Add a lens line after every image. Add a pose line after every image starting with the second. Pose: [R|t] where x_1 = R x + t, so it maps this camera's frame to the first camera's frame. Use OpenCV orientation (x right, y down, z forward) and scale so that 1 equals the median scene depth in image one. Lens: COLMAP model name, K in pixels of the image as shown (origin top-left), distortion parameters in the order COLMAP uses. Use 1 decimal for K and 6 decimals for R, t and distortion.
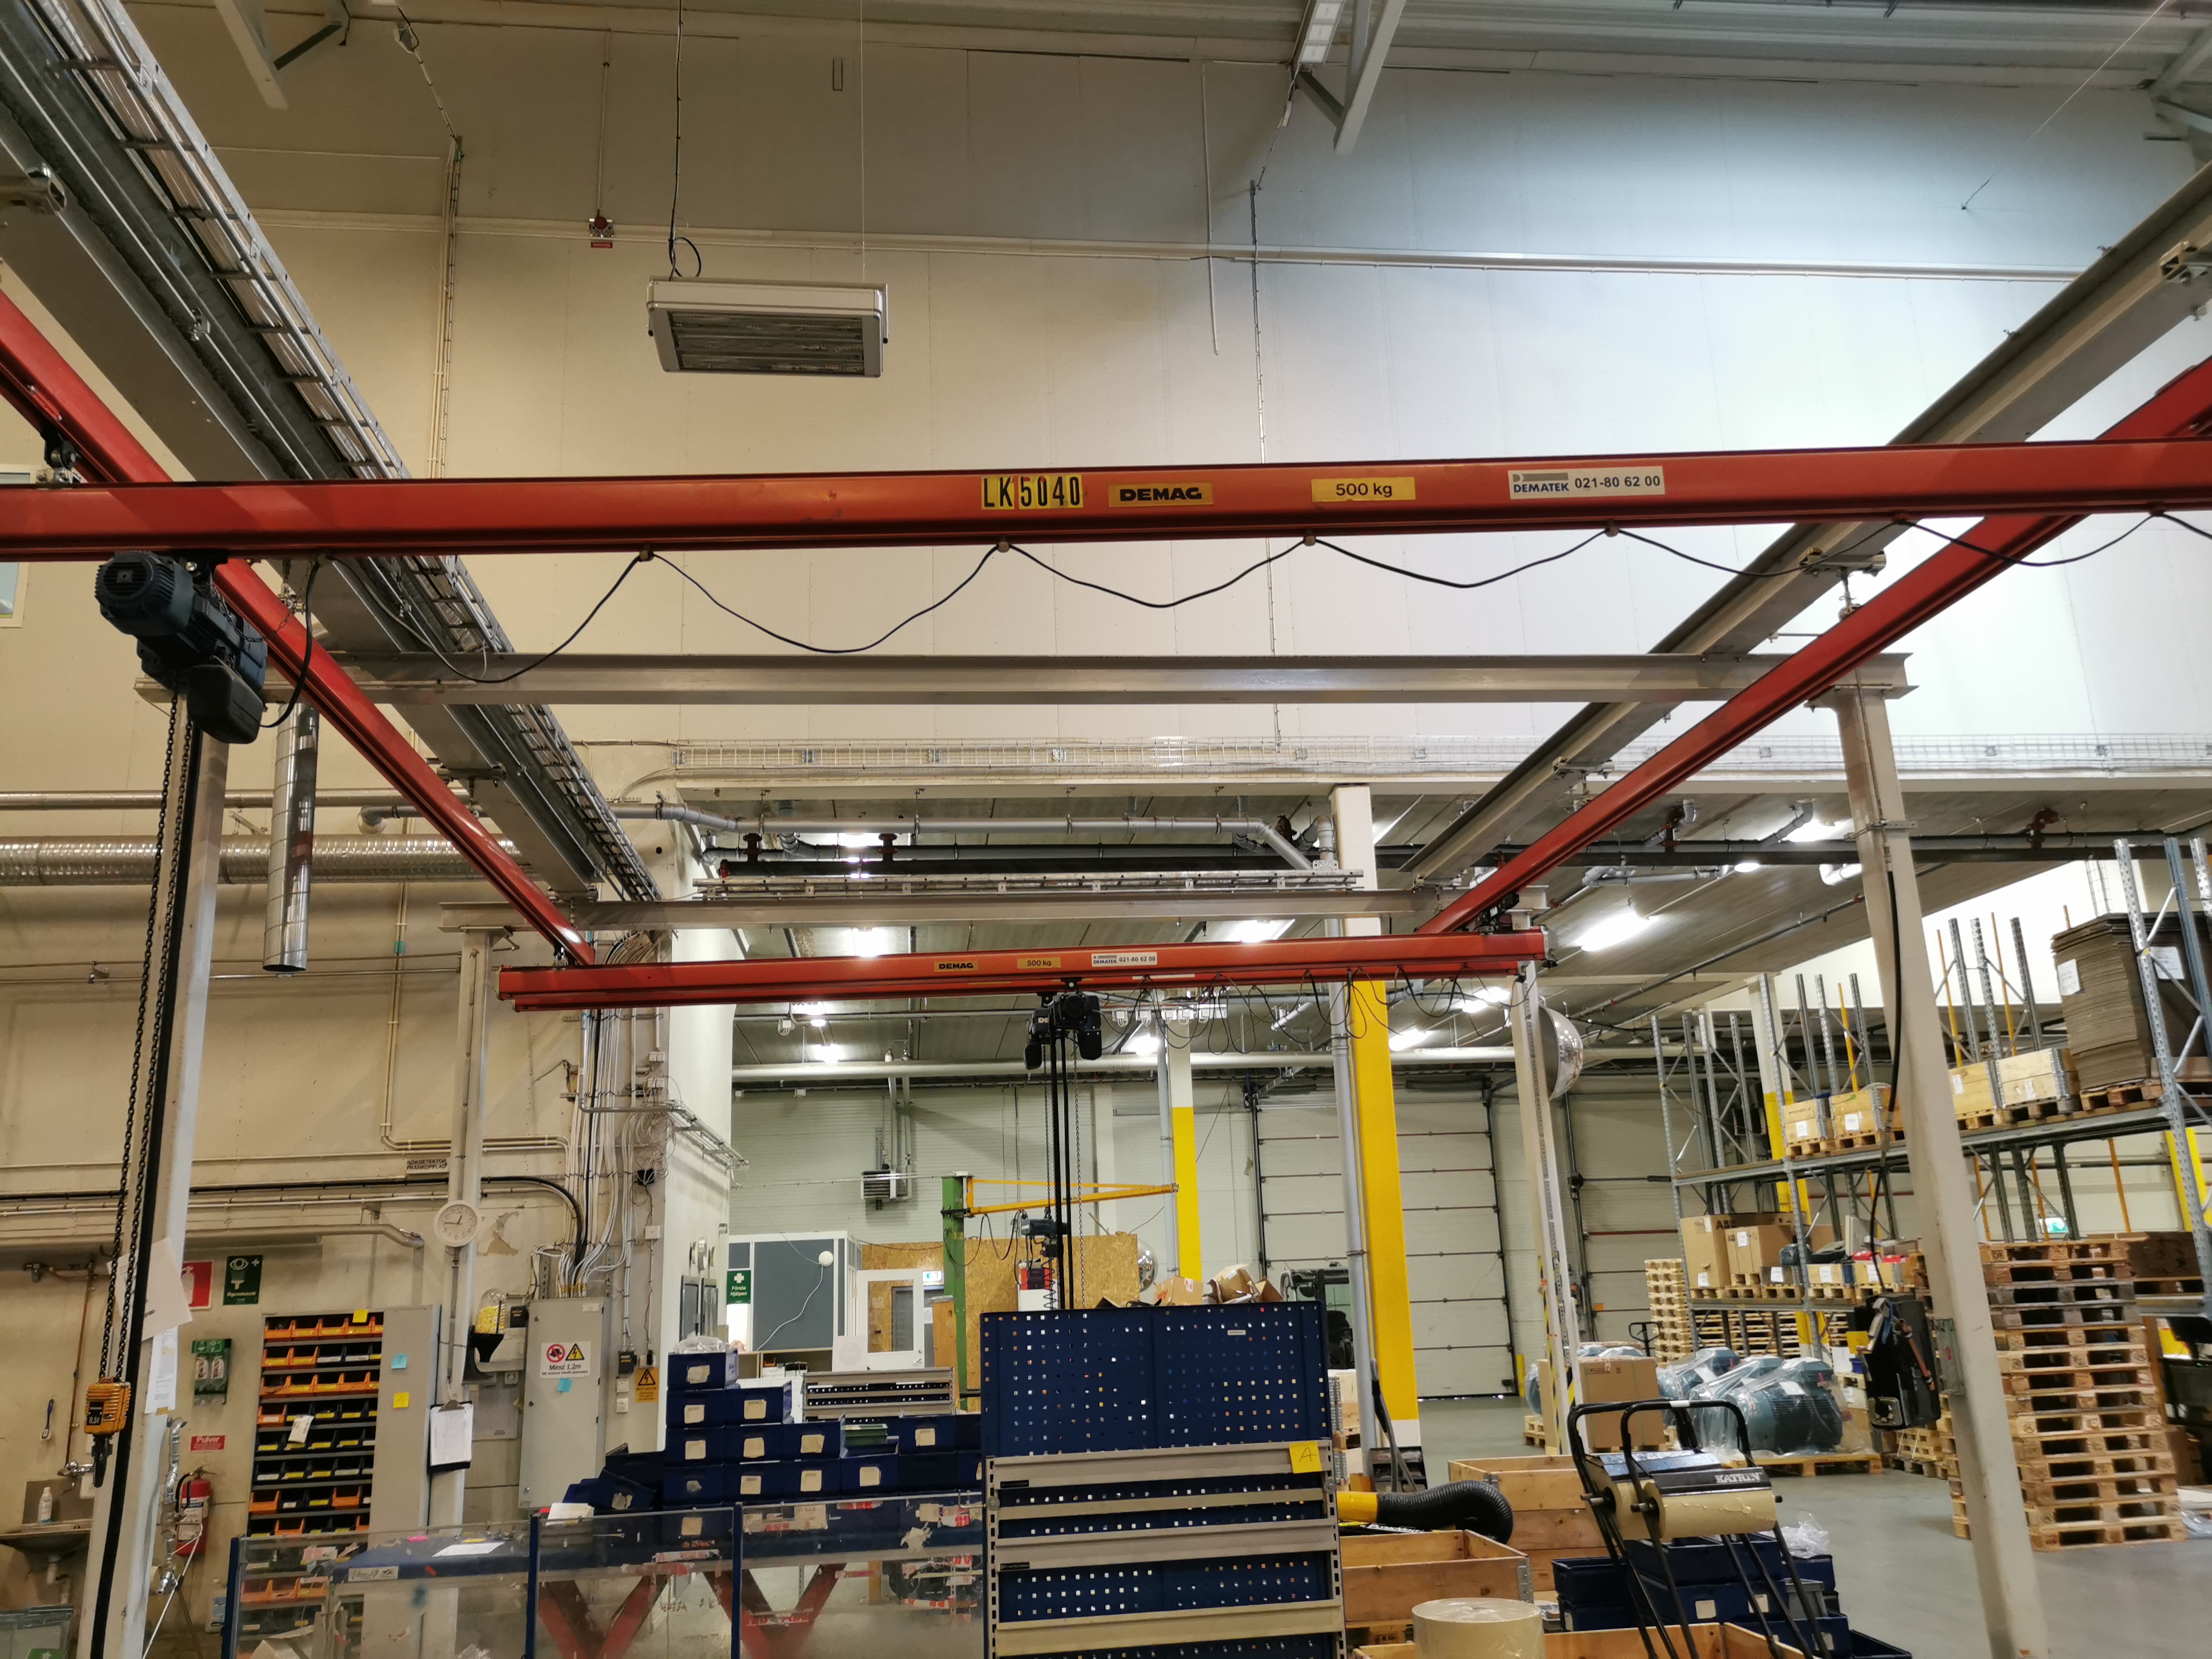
lens RADIAL K [[1707.6, 0, 1104.8], [0, 1707.6, 808.2], [0, 0, 1]] dist [0.032275, -0.014399]
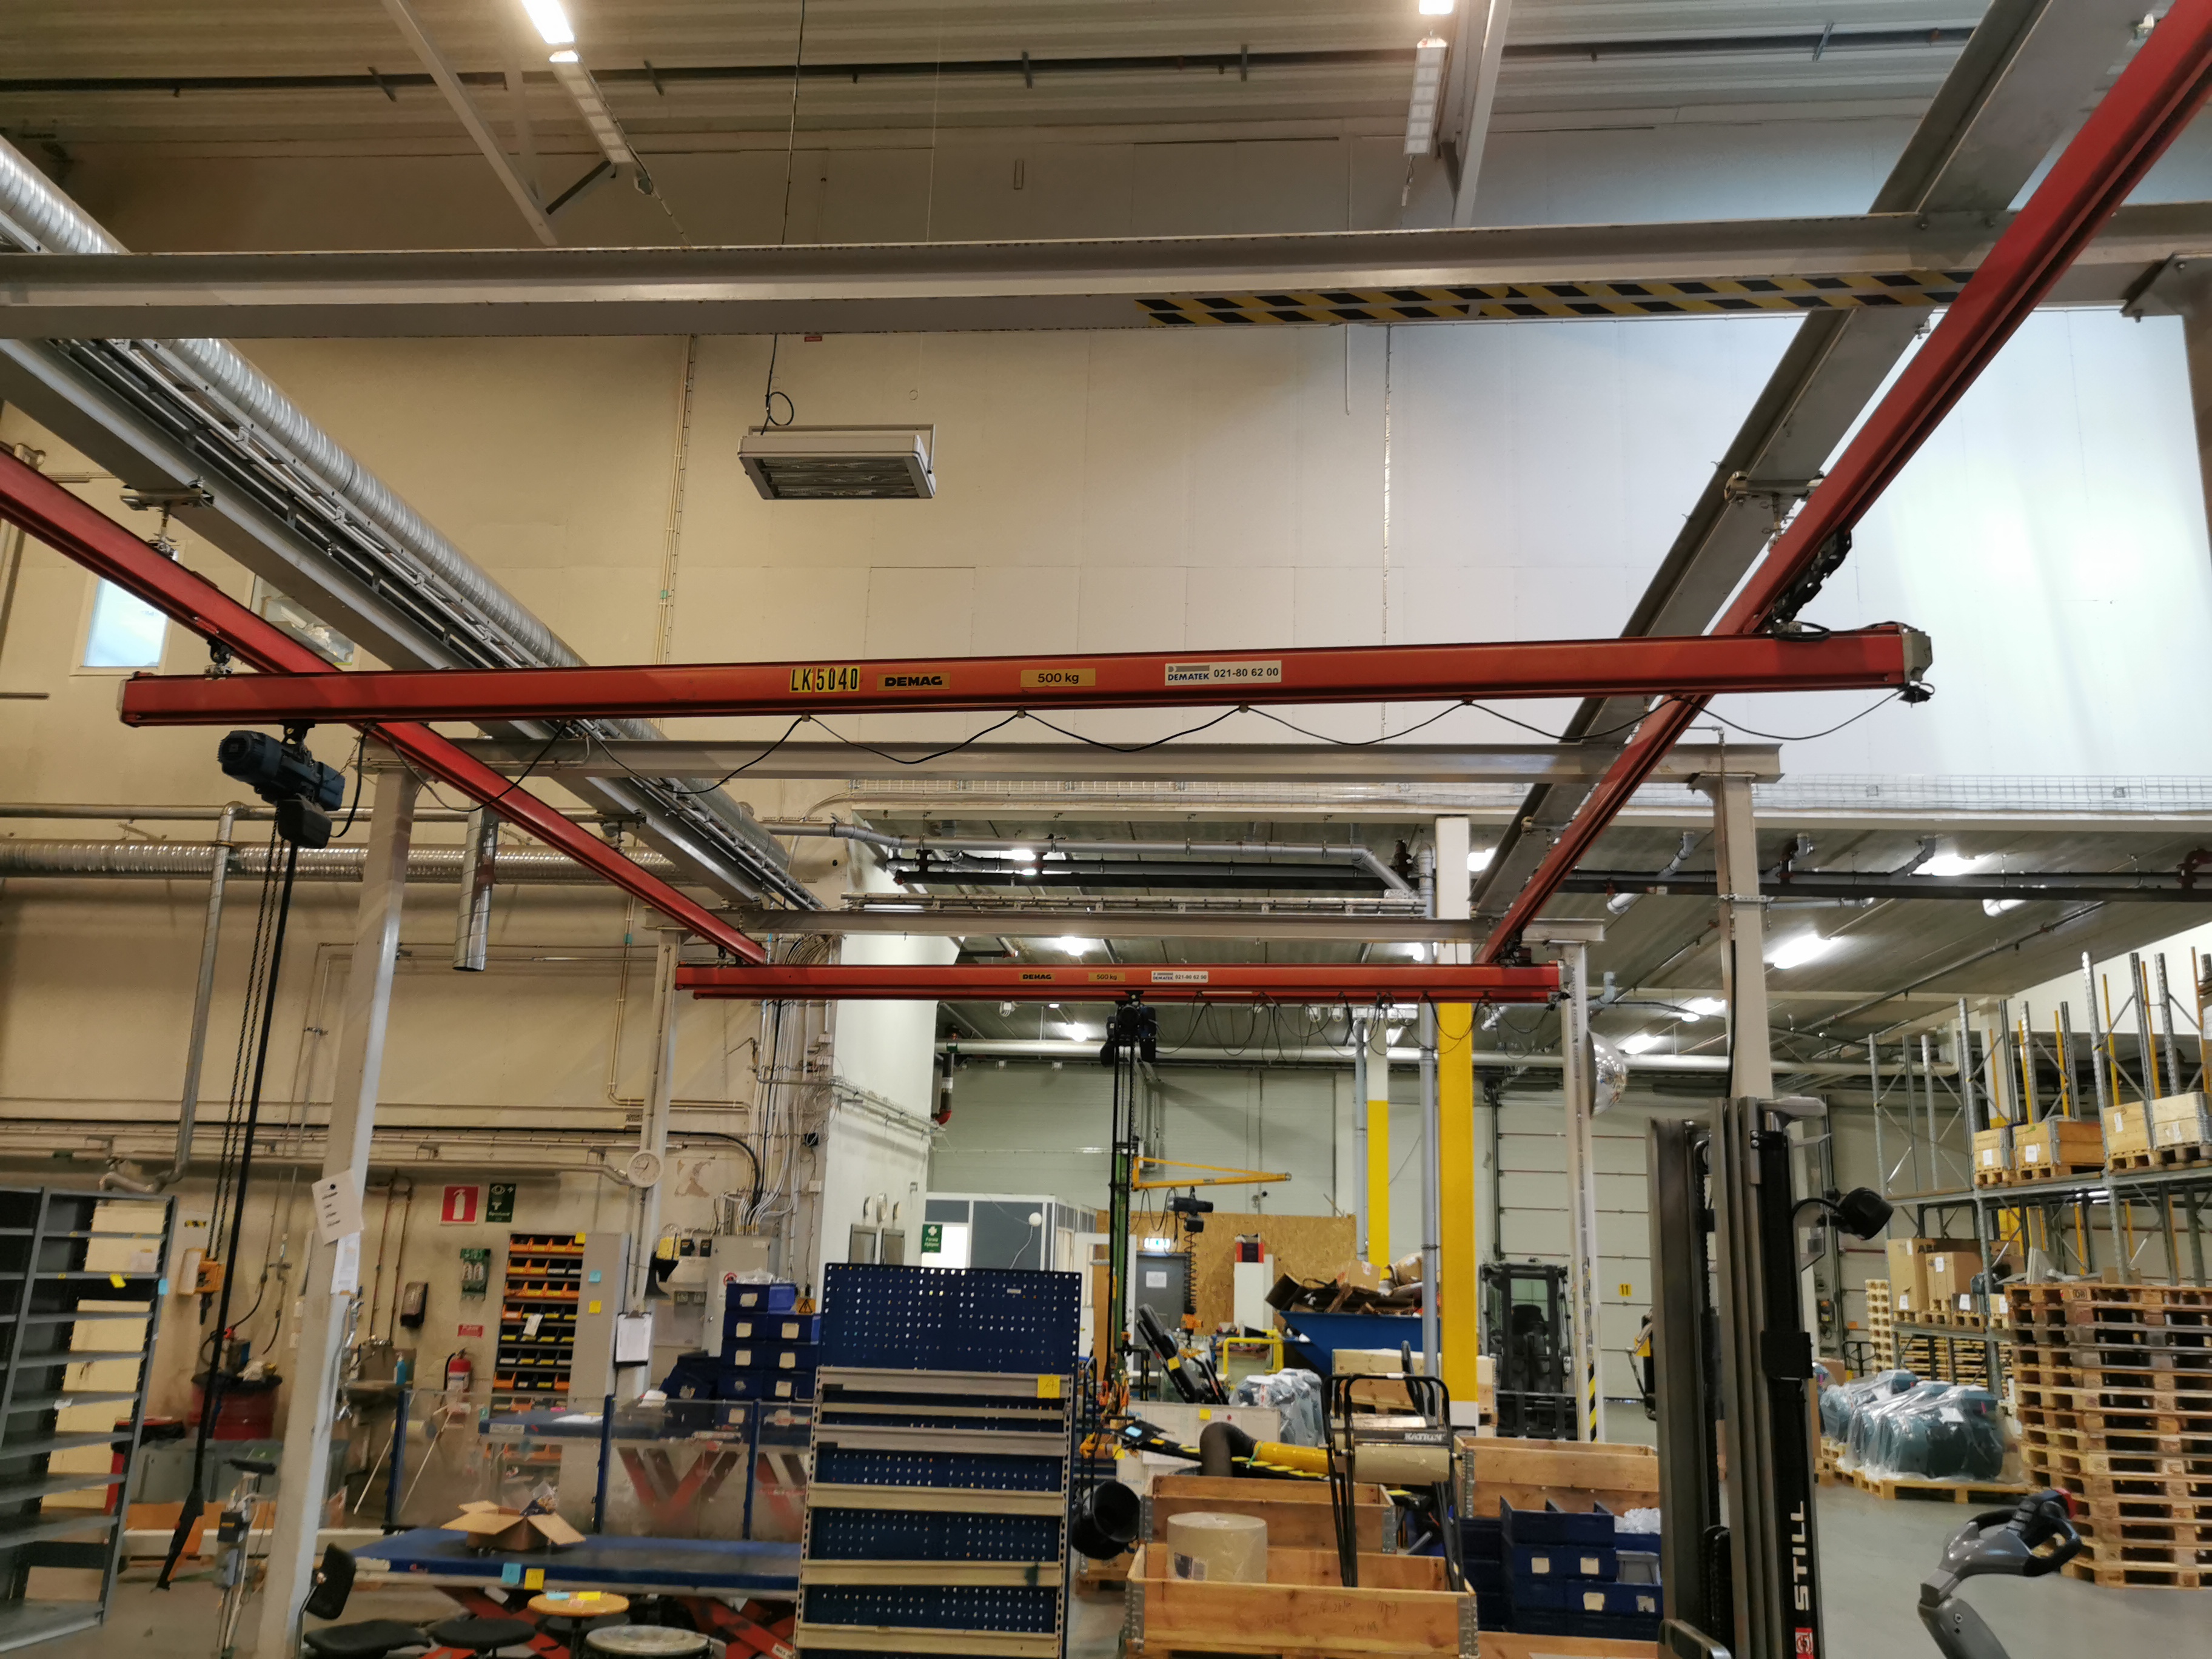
lens RADIAL K [[1707.6, 0, 1106.9], [0, 1707.6, 799.1], [0, 0, 1]] dist [0.032275, -0.014399]
pose [[0.978712, 0.017828, -0.204460, 0.164541], [-0.015597, 0.999800, 0.012518, -0.037579], [0.204643, -0.009062, 0.978795, -0.114100]]
